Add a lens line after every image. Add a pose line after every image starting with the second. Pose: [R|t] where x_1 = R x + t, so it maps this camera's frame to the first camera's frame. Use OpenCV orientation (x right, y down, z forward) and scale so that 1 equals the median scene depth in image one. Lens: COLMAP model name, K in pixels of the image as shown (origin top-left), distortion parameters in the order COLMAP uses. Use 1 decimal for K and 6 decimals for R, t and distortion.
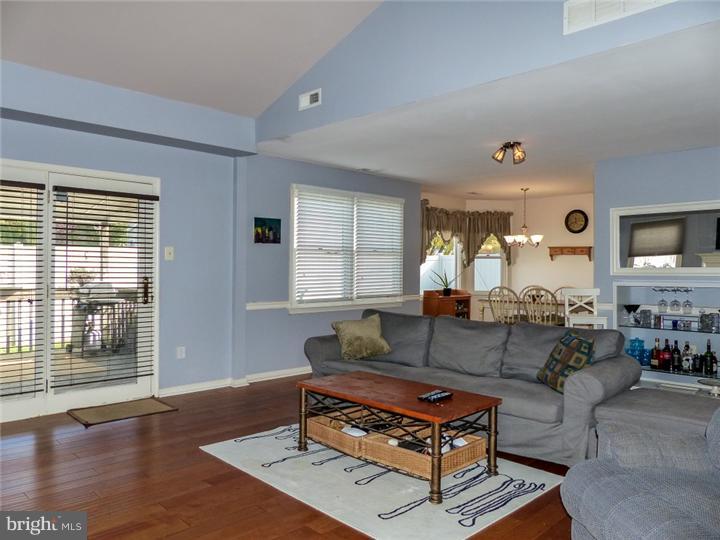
lens RADIAL K [[545.4, 0, 361.8], [0, 545.4, 267.0], [0, 0, 1]] dist [-0.029511, -0.002755]
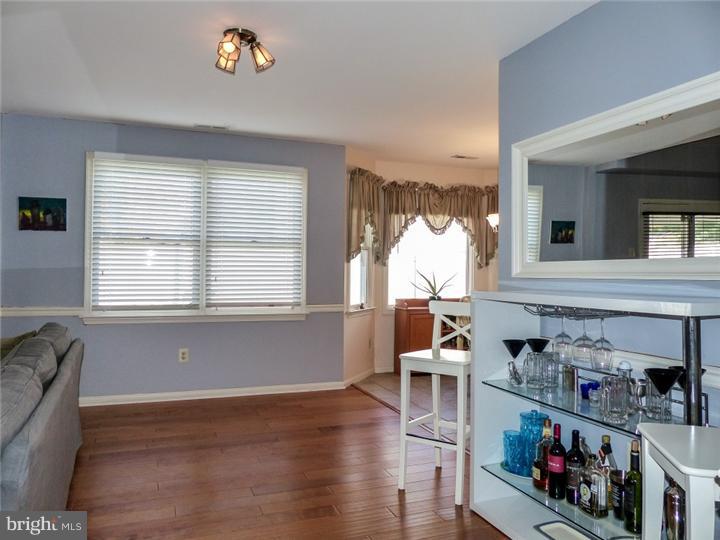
lens RADIAL K [[545.1, 0, 360.0], [0, 545.1, 270.0], [0, 0, 1]] dist [-0.002146, 0.000990]
pose [[0.910514, 0.005851, -0.413436, 0.368375], [-0.006351, 0.999980, 0.000165, 0.005972], [0.413429, 0.002475, 0.910533, 0.328144]]
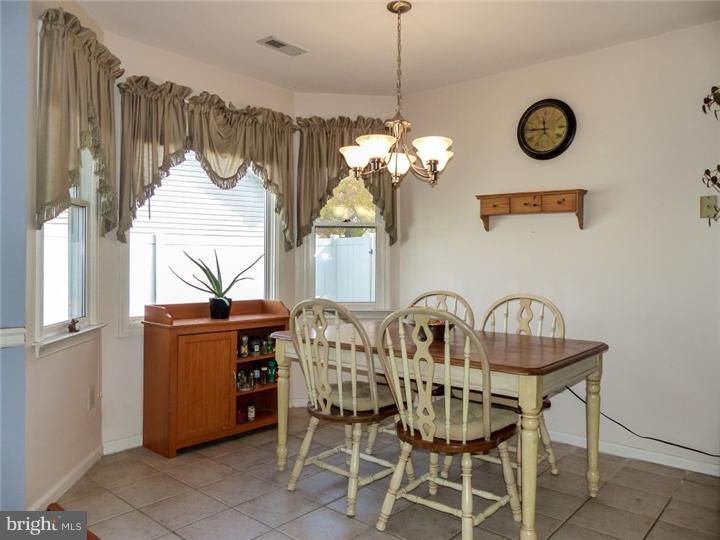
lens RADIAL K [[545.4, 0, 361.8], [0, 545.4, 267.0], [0, 0, 1]] dist [-0.029511, -0.002755]
pose [[0.997665, 0.004584, 0.068146, 0.237086], [-0.004851, 0.999981, 0.003757, 0.015030], [-0.068128, -0.004079, 0.997668, 0.620506]]
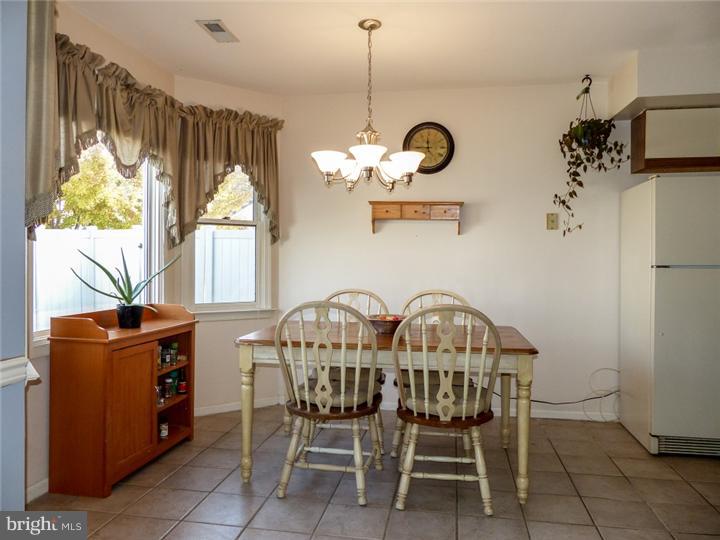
lens RADIAL K [[545.4, 0, 361.8], [0, 545.4, 267.0], [0, 0, 1]] dist [-0.029511, -0.002755]
pose [[0.815854, -0.005784, 0.578229, 0.081880], [-0.004756, 0.999849, 0.016713, 0.009460], [-0.578238, -0.016385, 0.815703, 0.659119]]
